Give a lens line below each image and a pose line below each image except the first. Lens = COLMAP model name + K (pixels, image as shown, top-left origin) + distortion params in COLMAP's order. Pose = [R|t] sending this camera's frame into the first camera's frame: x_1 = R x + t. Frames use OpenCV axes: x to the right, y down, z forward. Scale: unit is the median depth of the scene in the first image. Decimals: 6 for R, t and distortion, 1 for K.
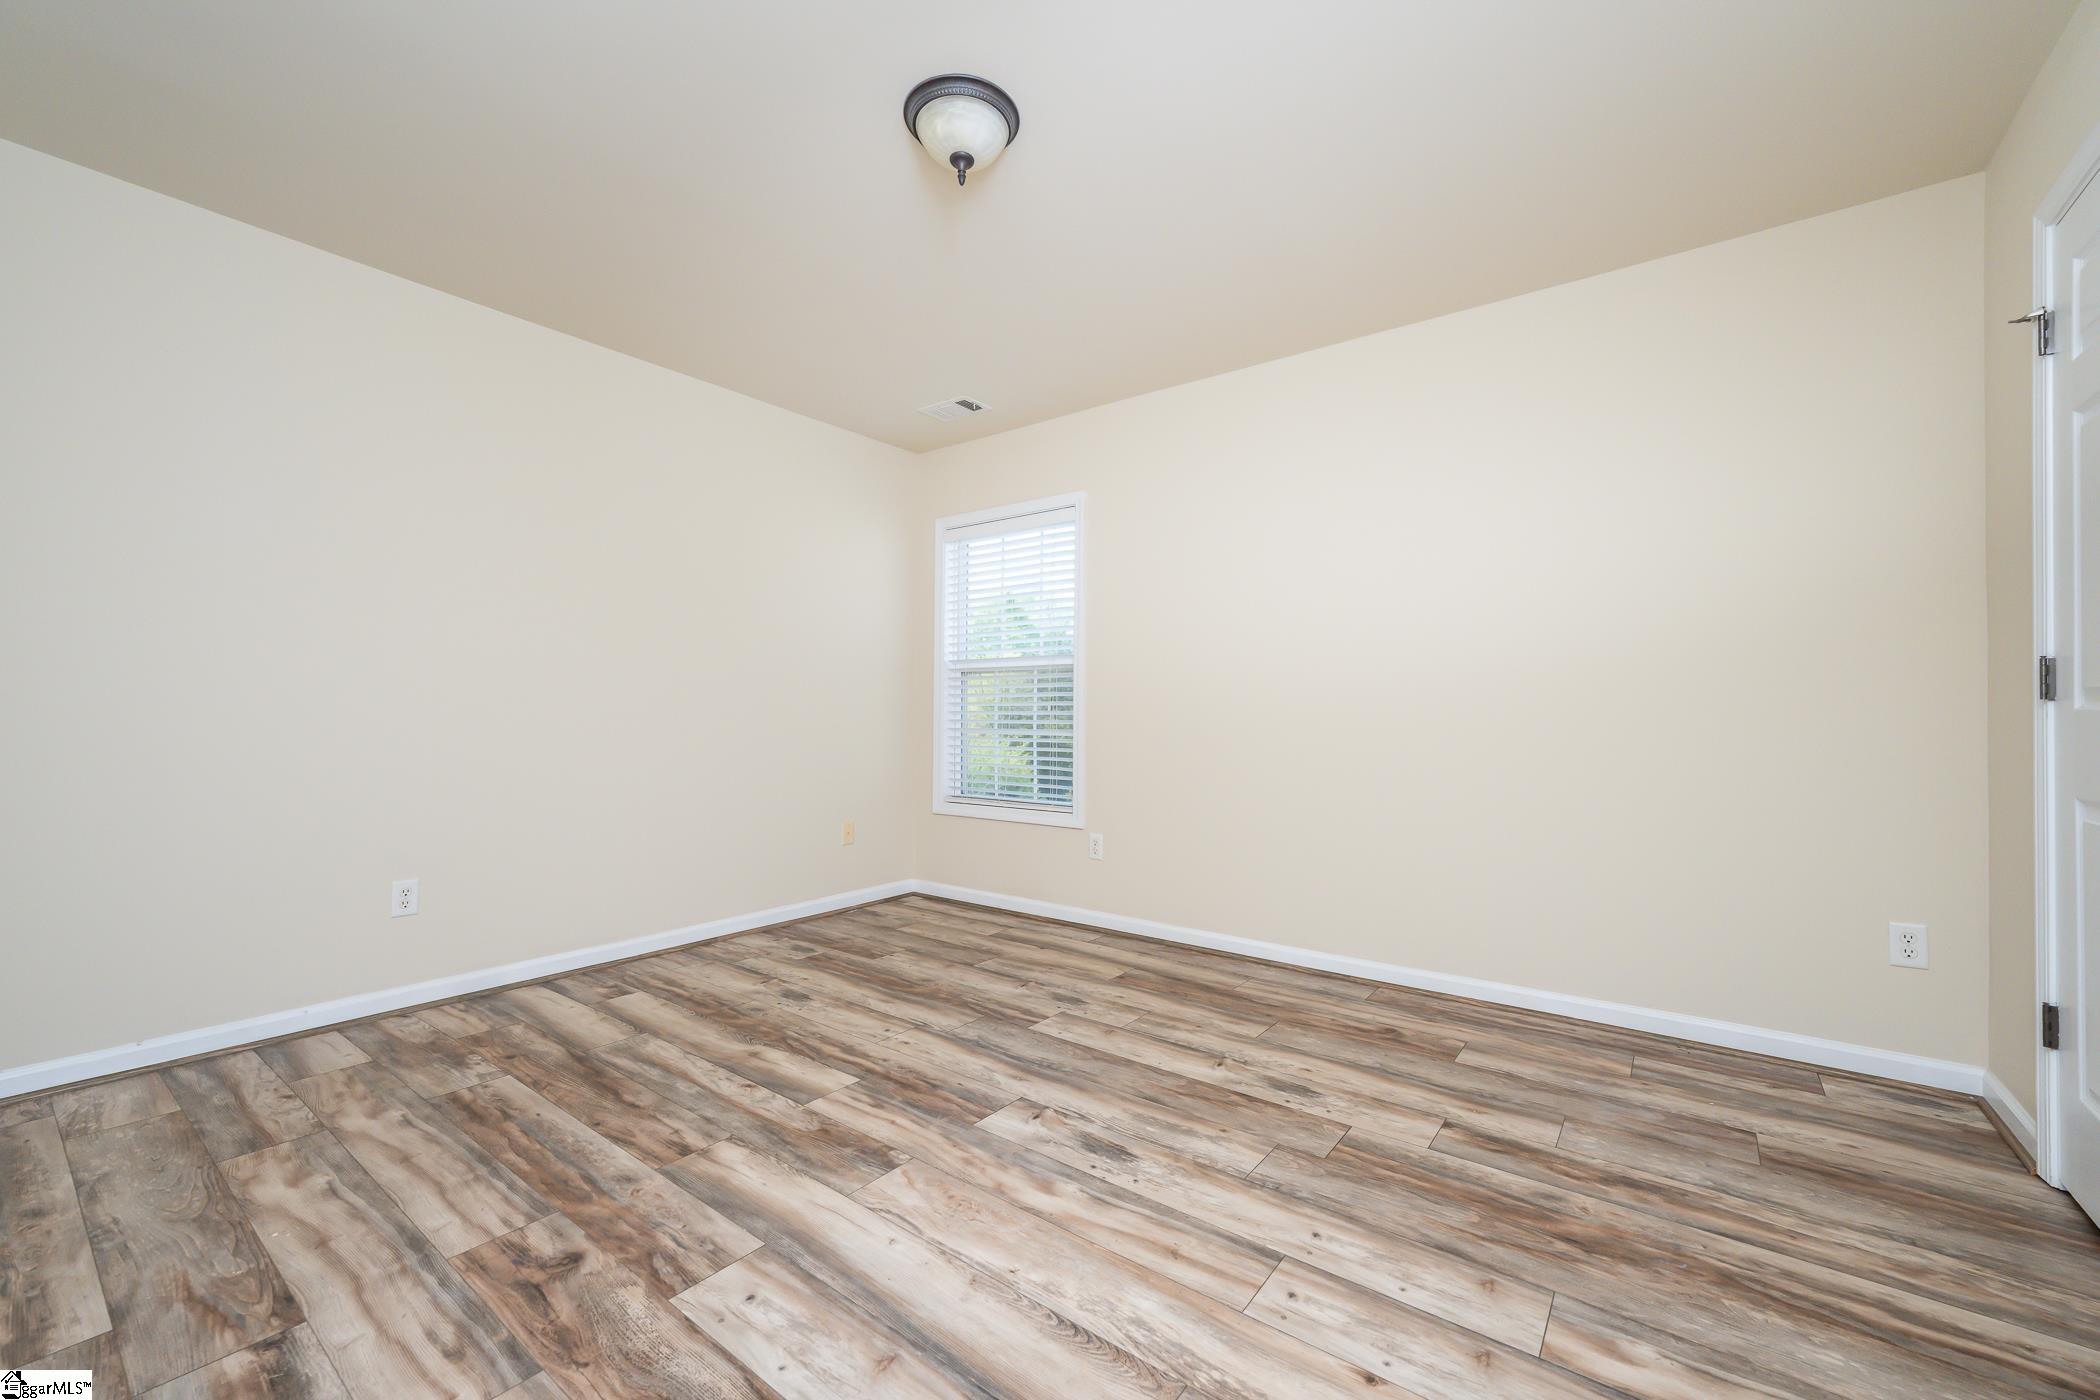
lens RADIAL K [[833.1, 0, 1054.8], [0, 833.1, 686.2], [0, 0, 1]] dist [0.005133, -0.000217]
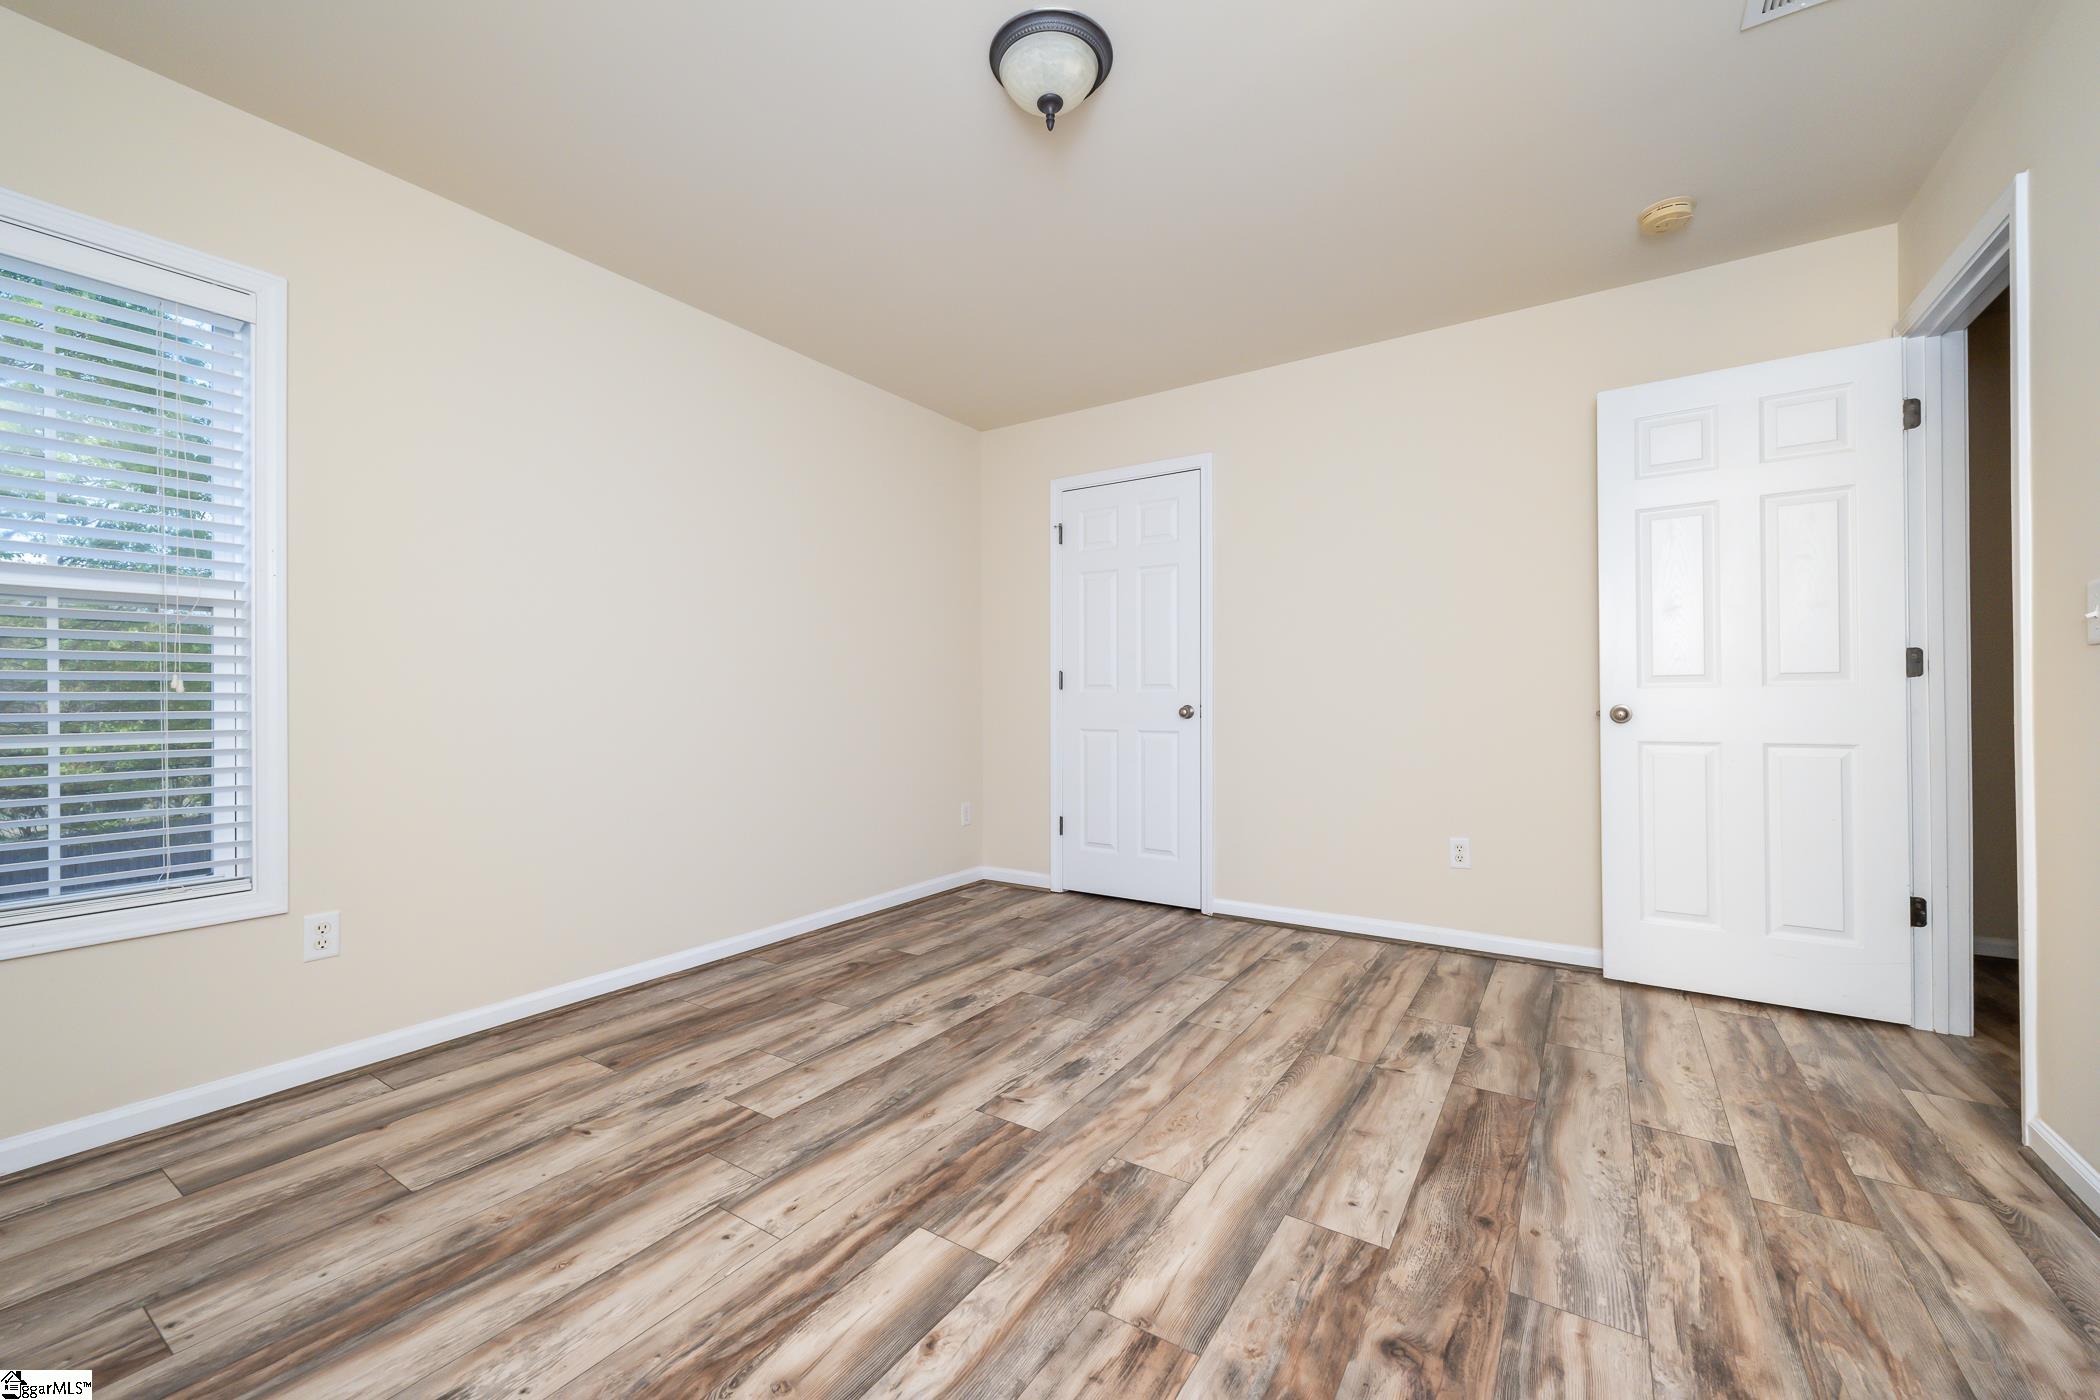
lens RADIAL K [[833.1, 0, 1057.8], [0, 833.1, 704.6], [0, 0, 1]] dist [0.005133, -0.000217]
pose [[-0.076425, -0.013686, 0.996981, -0.994552], [-0.032245, 0.999417, 0.011247, 0.028891], [-0.996554, -0.031288, -0.076822, 1.023354]]
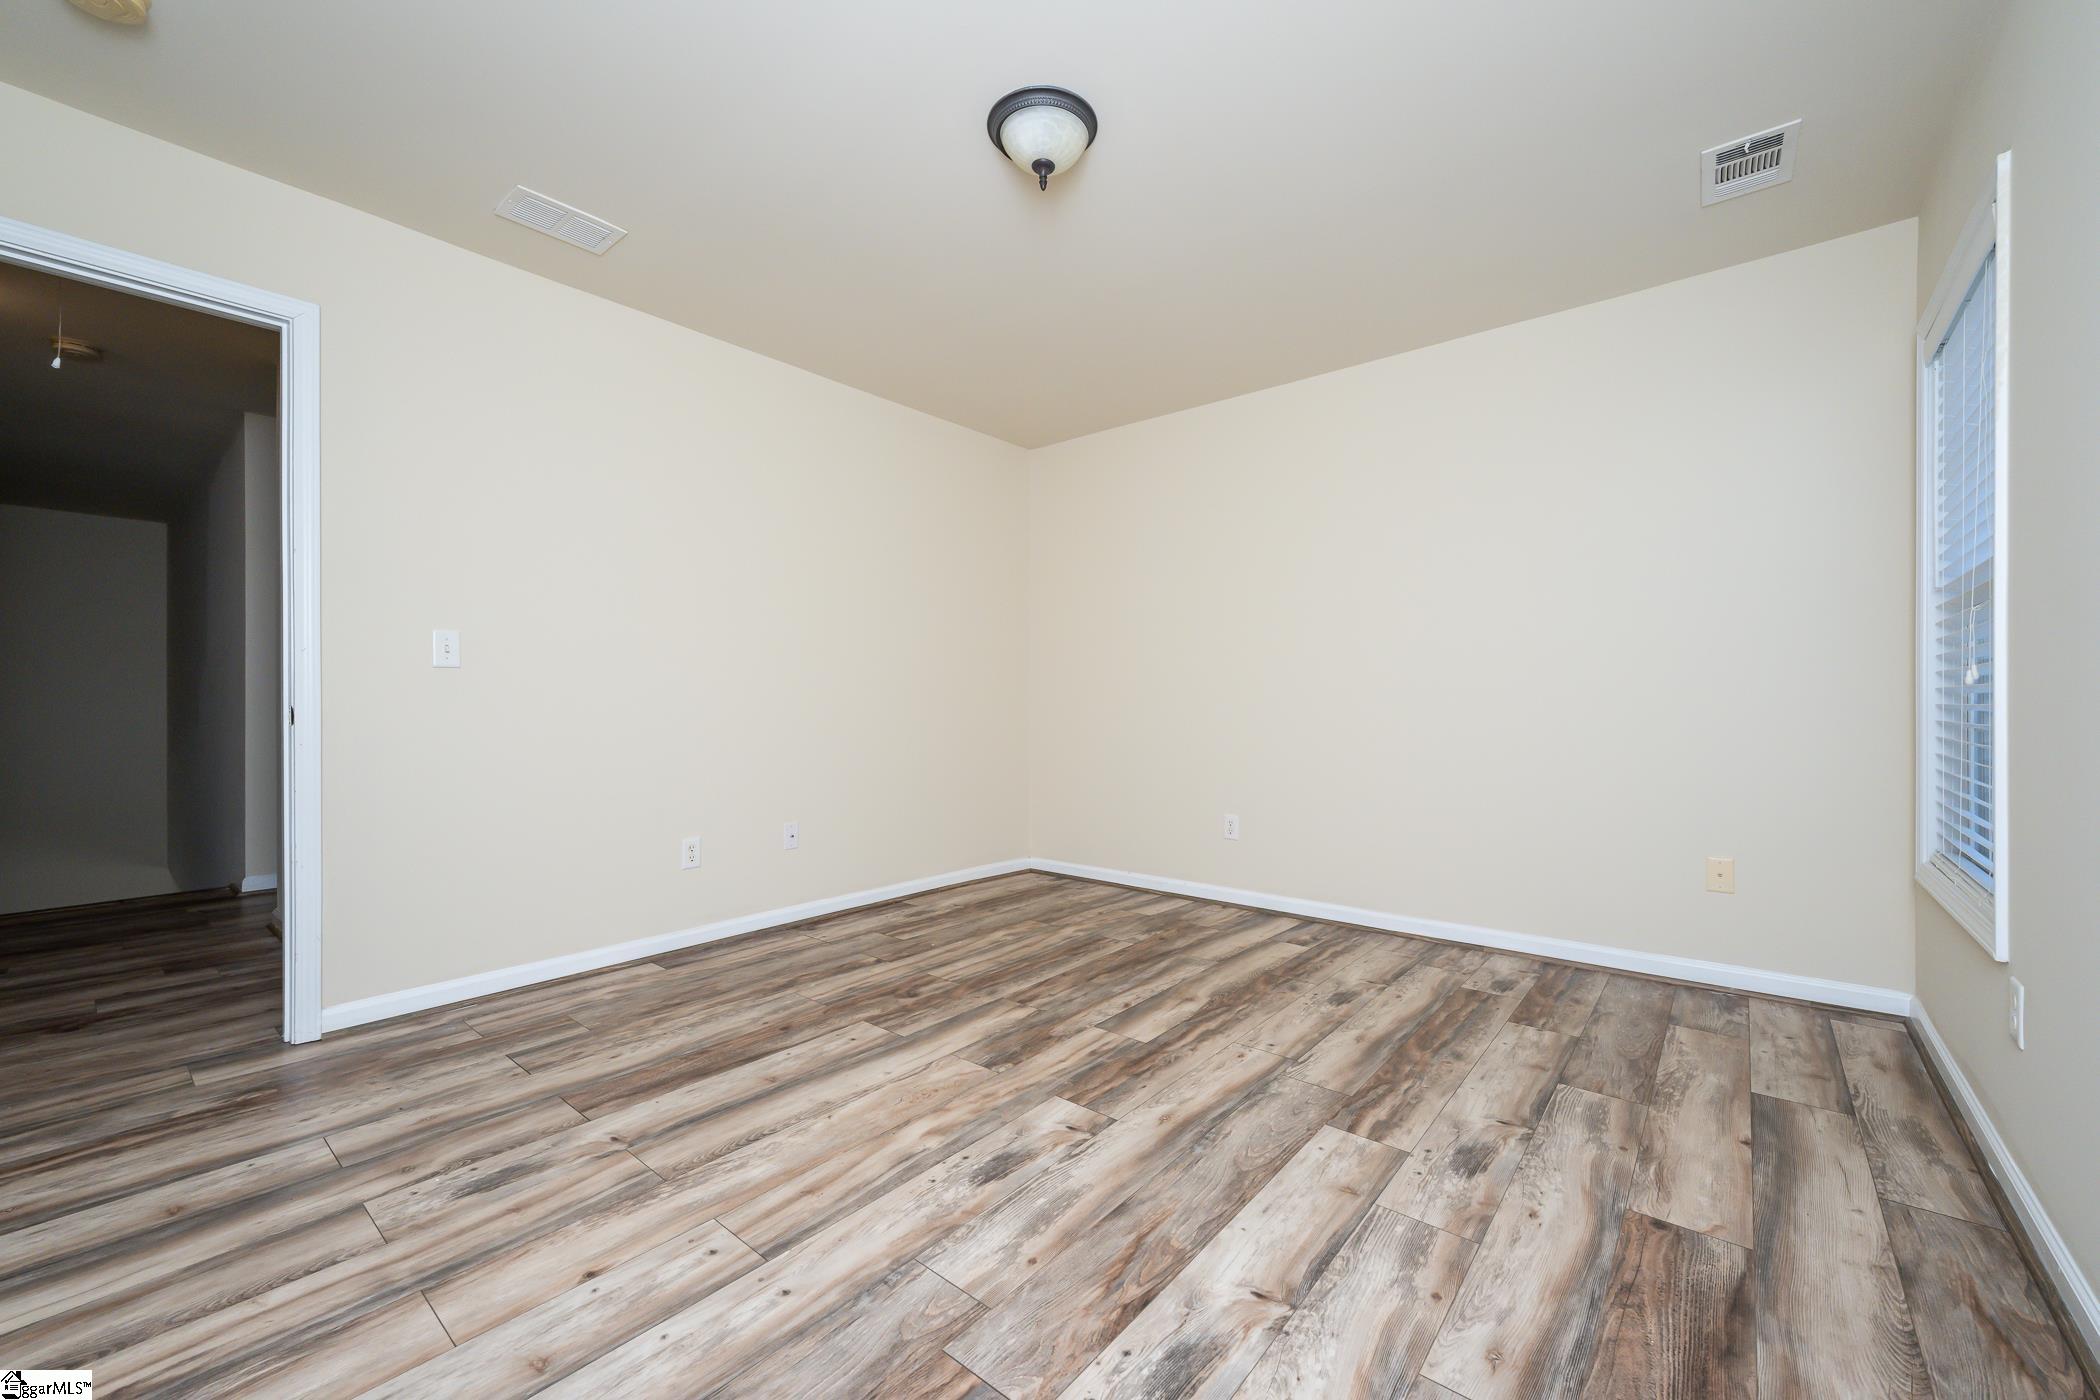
lens RADIAL K [[833.1, 0, 1049.0], [0, 833.1, 695.6], [0, 0, 1]] dist [0.005133, -0.000217]
pose [[-0.049935, -0.012742, -0.998671, 0.887338], [0.036059, 0.999244, -0.014552, 0.050147], [0.998101, -0.036738, -0.049438, 1.016829]]
